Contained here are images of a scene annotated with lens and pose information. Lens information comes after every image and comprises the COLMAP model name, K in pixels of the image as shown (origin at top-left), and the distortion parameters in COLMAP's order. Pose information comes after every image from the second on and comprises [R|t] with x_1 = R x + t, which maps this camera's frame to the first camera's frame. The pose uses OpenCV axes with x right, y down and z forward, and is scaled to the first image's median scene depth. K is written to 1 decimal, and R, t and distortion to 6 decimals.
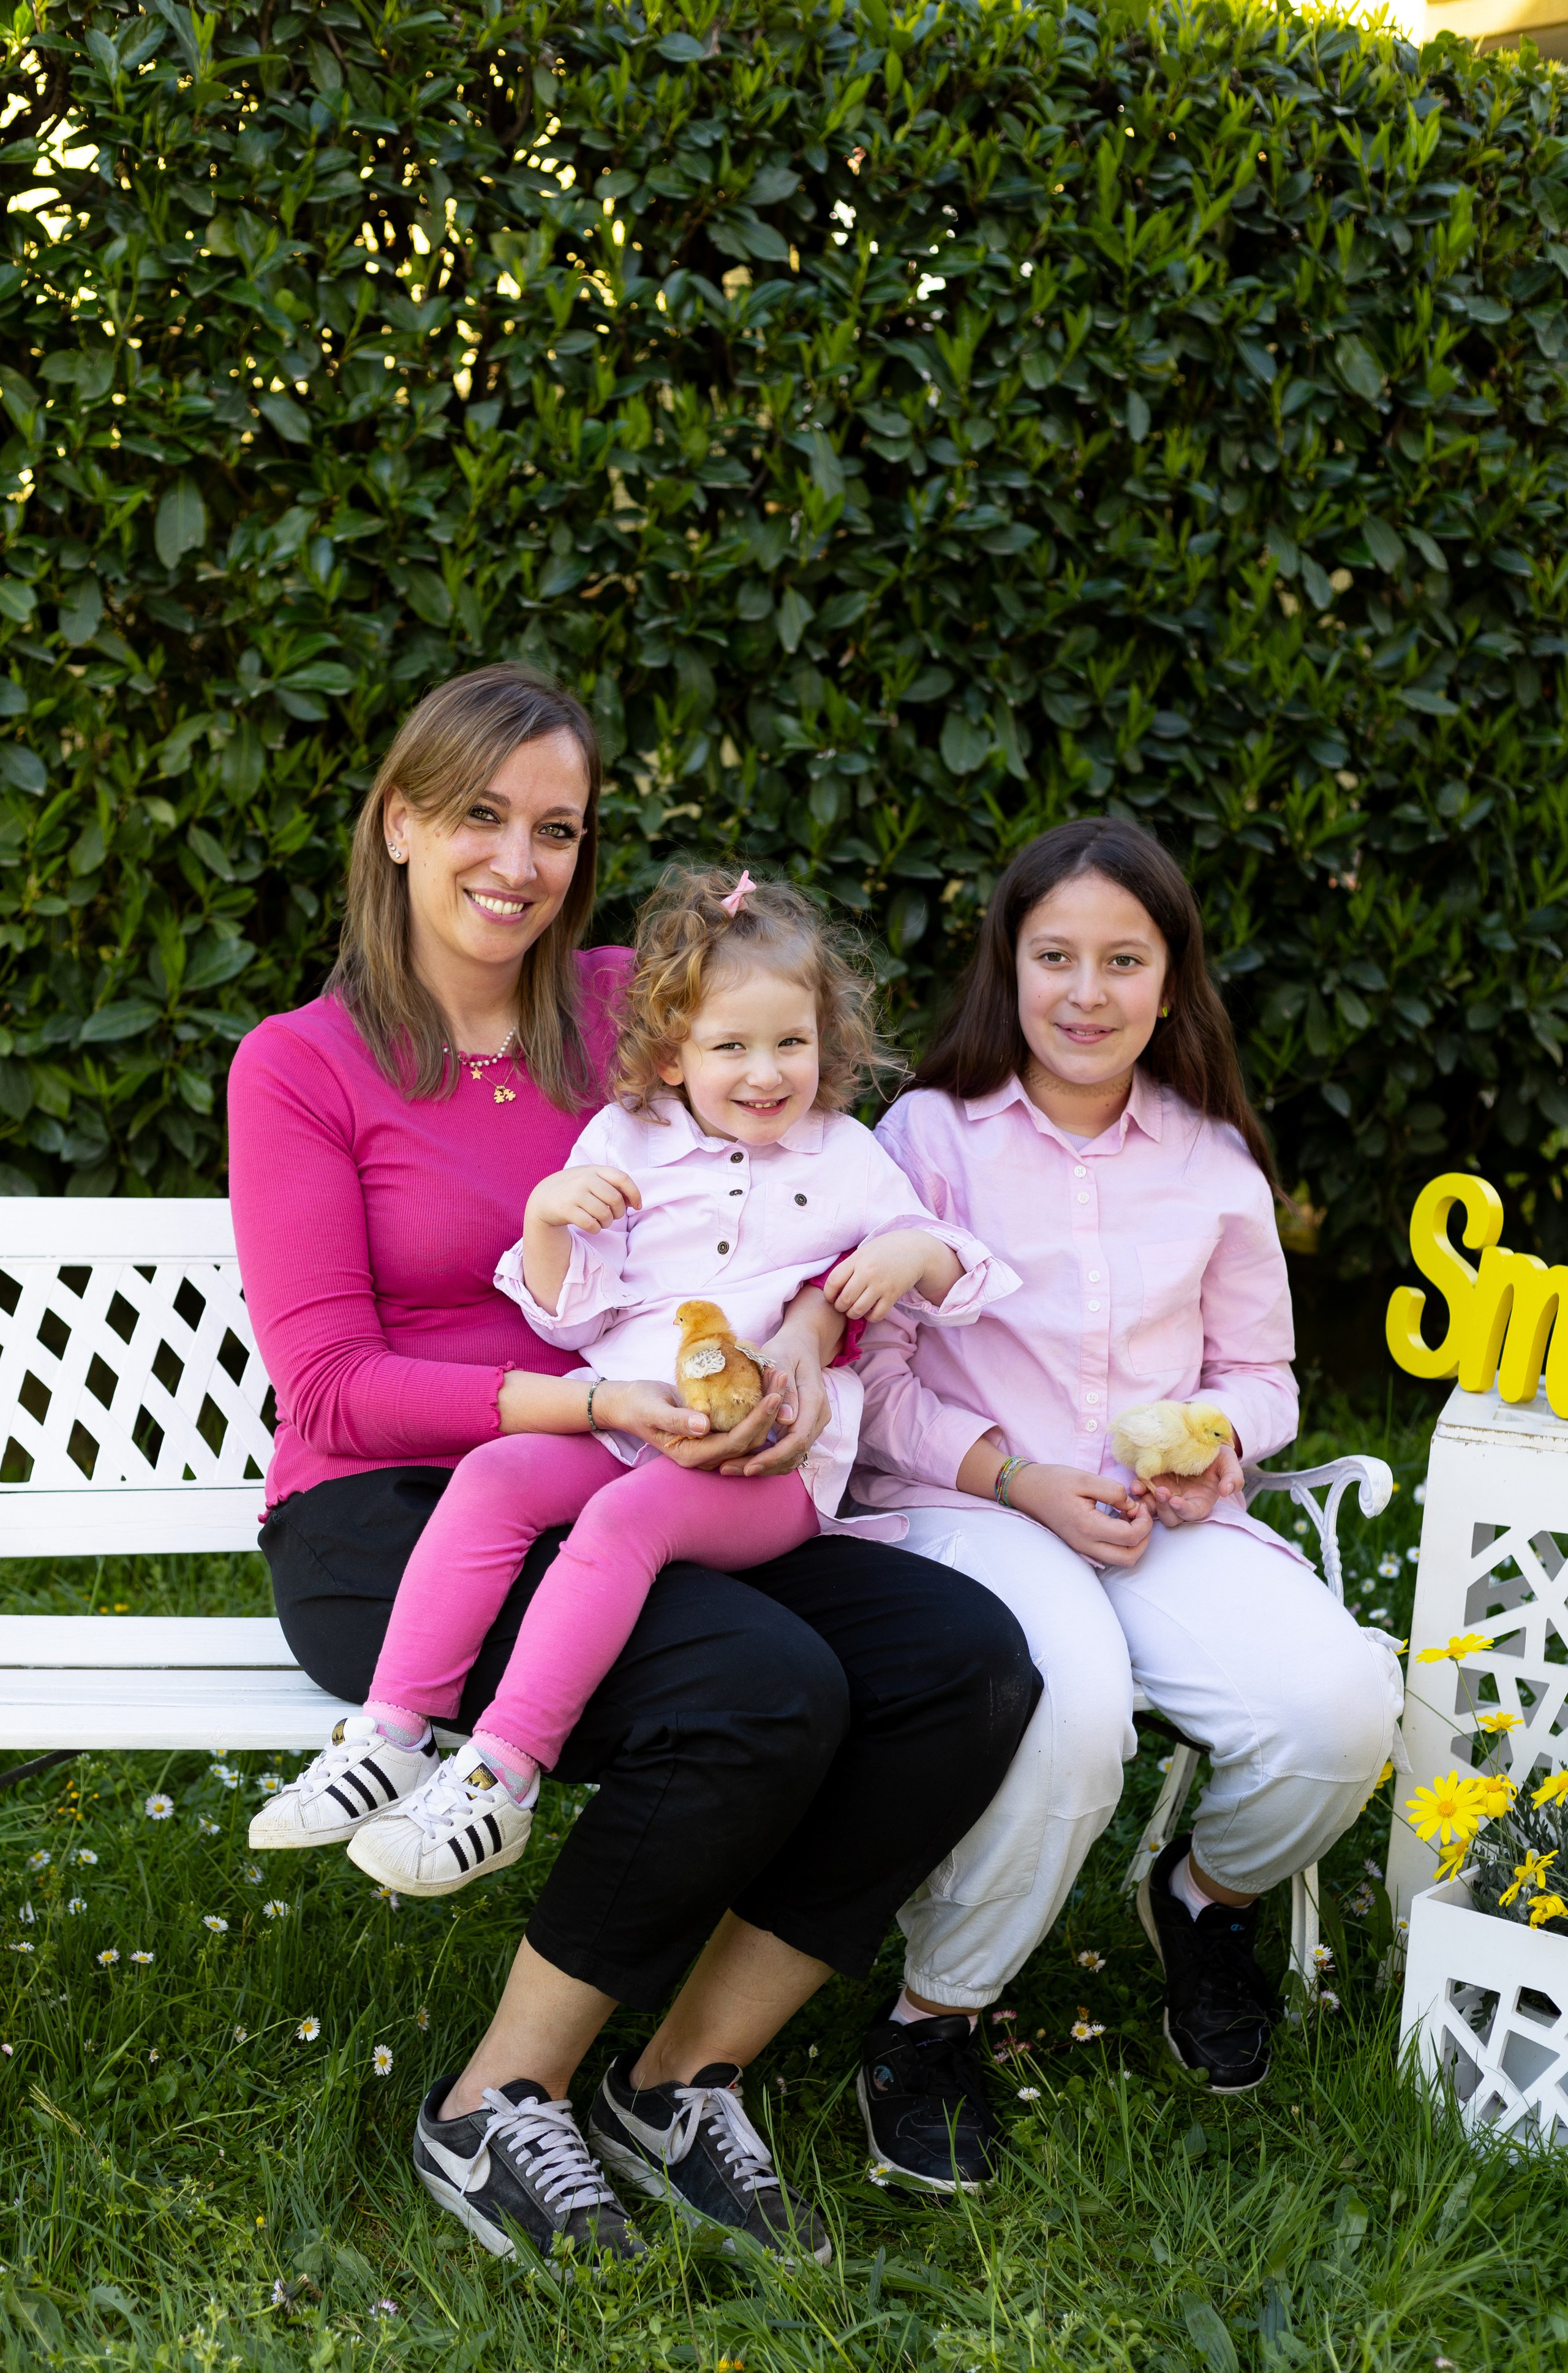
lens RADIAL K [[3893.8, 0, 717.5], [0, 3893.8, 1299.6], [0, 0, 1]] dist [0.046040, 0.000000]
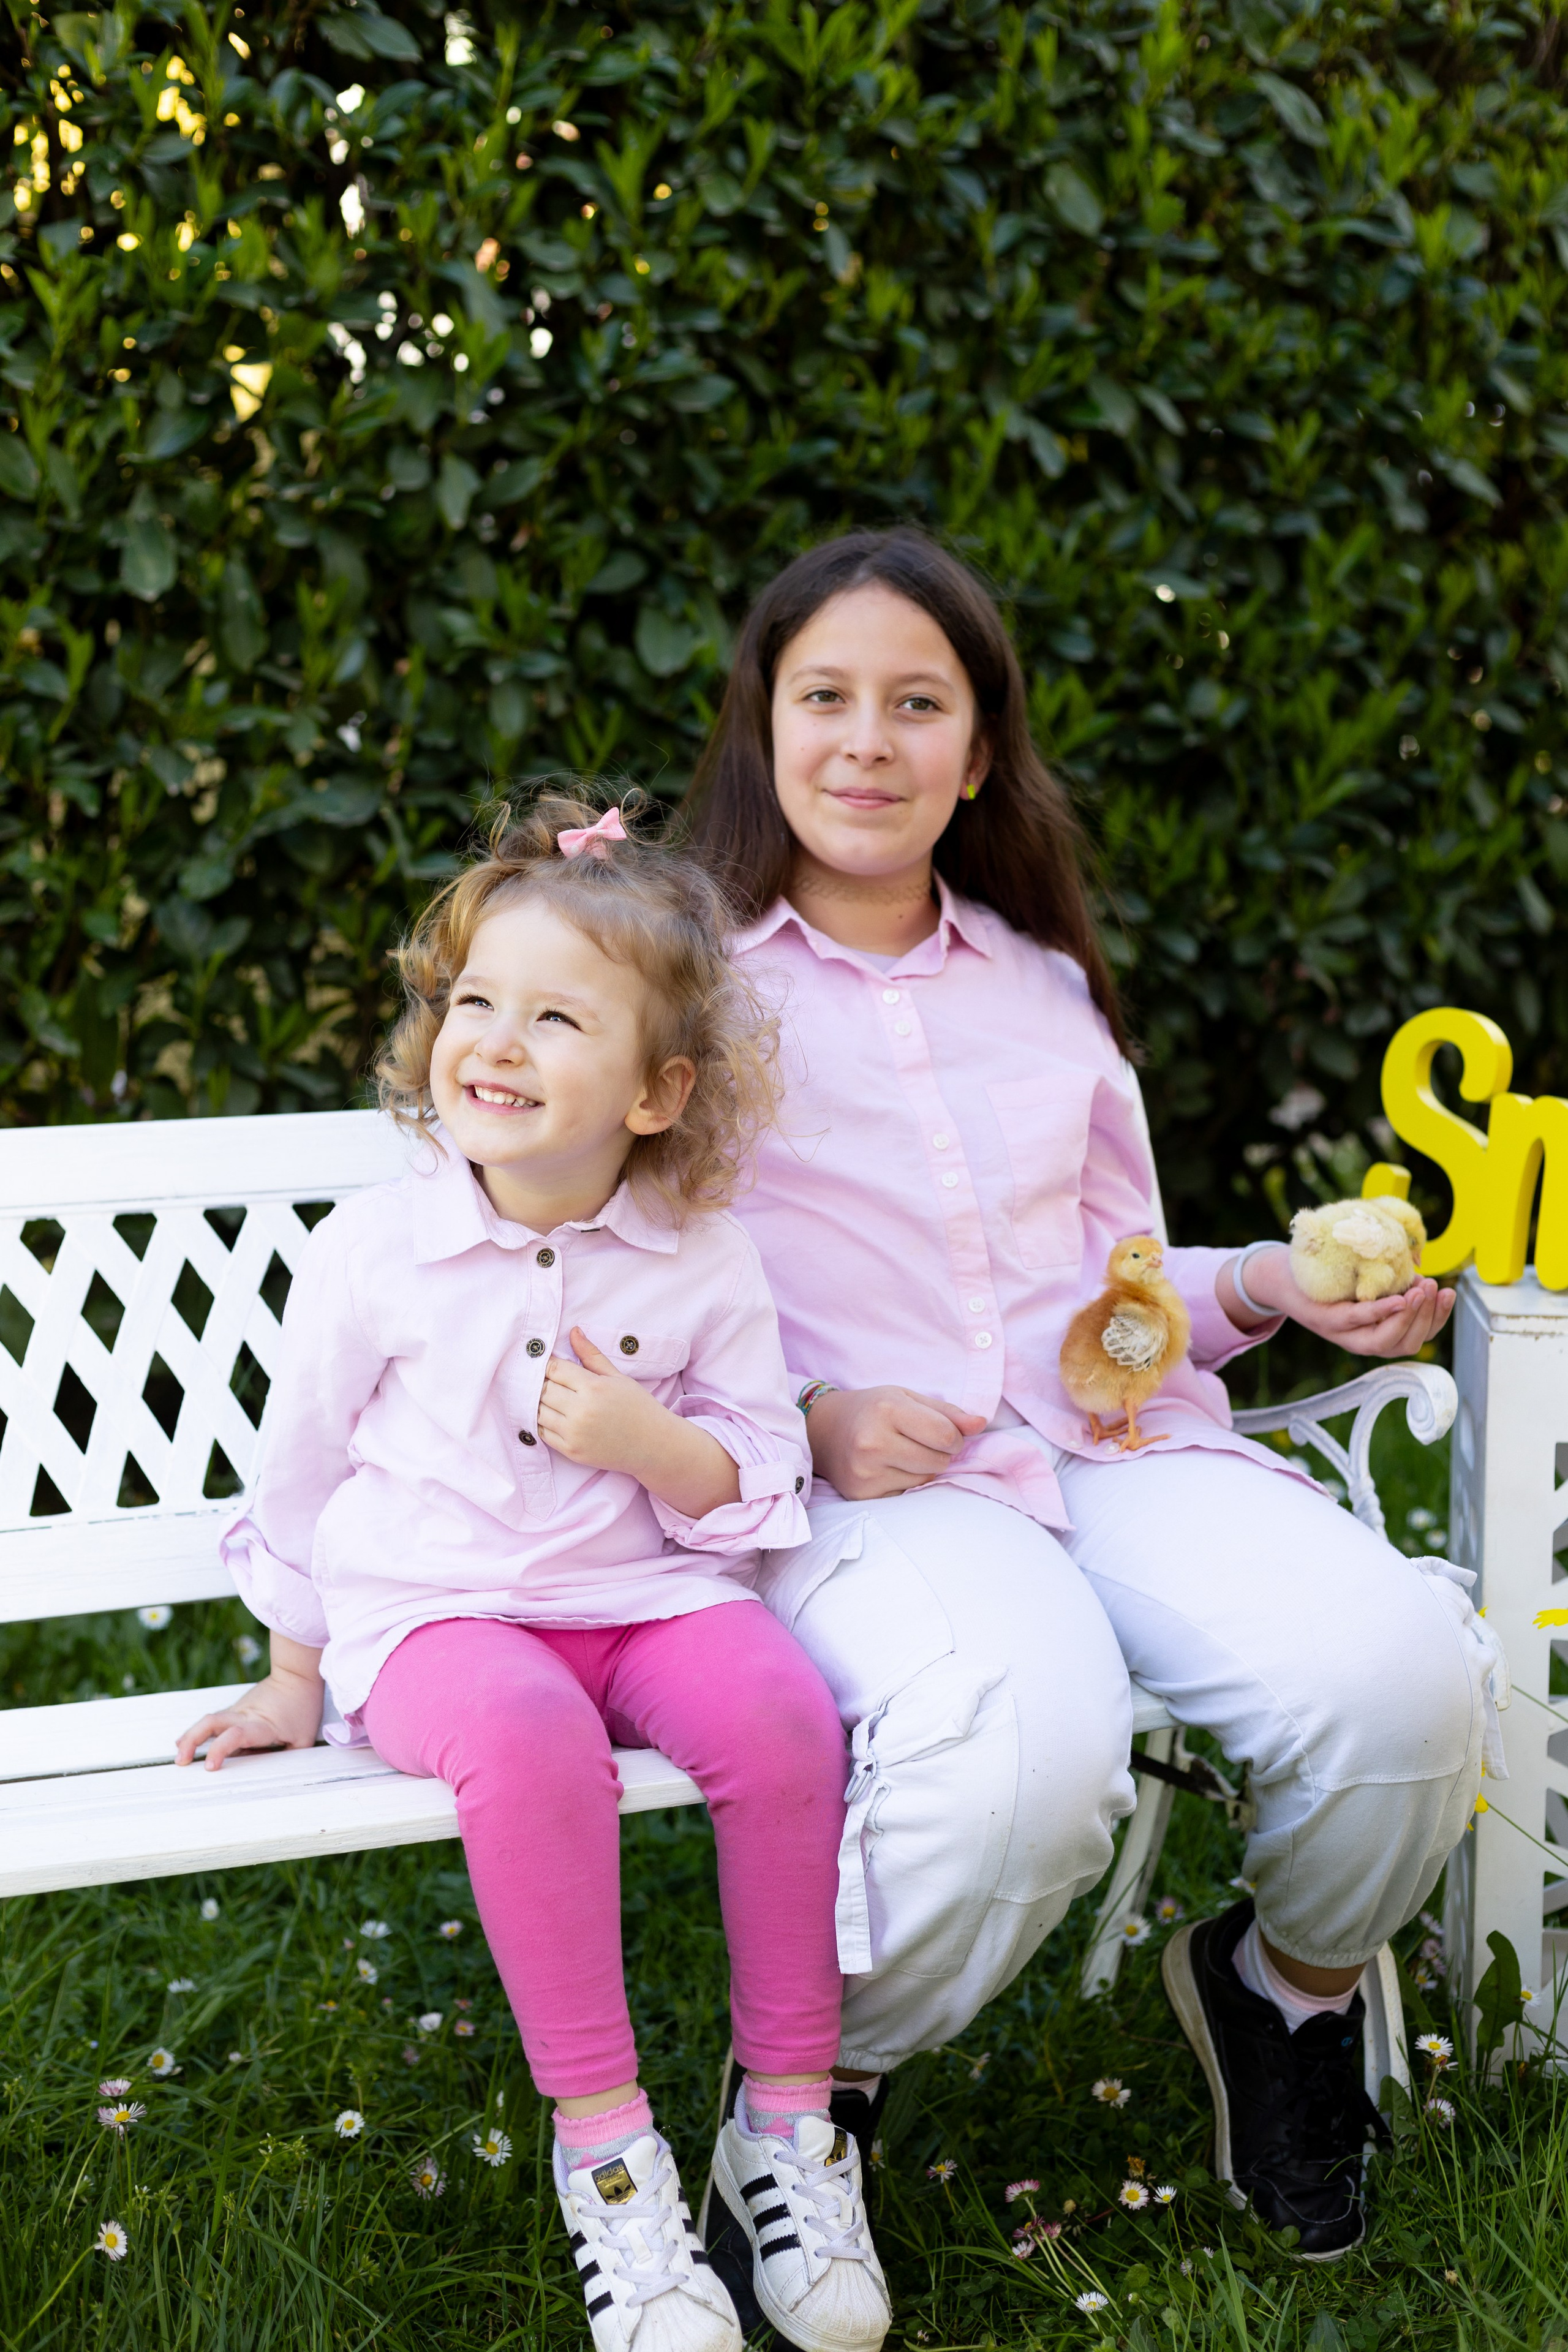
lens RADIAL K [[3557.0, 0, 806.1], [0, 3557.0, 1181.6], [0, 0, 1]] dist [0.029421, 0.000000]
pose [[0.983844, -0.074463, 0.162808, -0.042235], [0.087451, 0.993408, -0.074110, 0.034539], [-0.156217, 0.087151, 0.983870, 0.262280]]
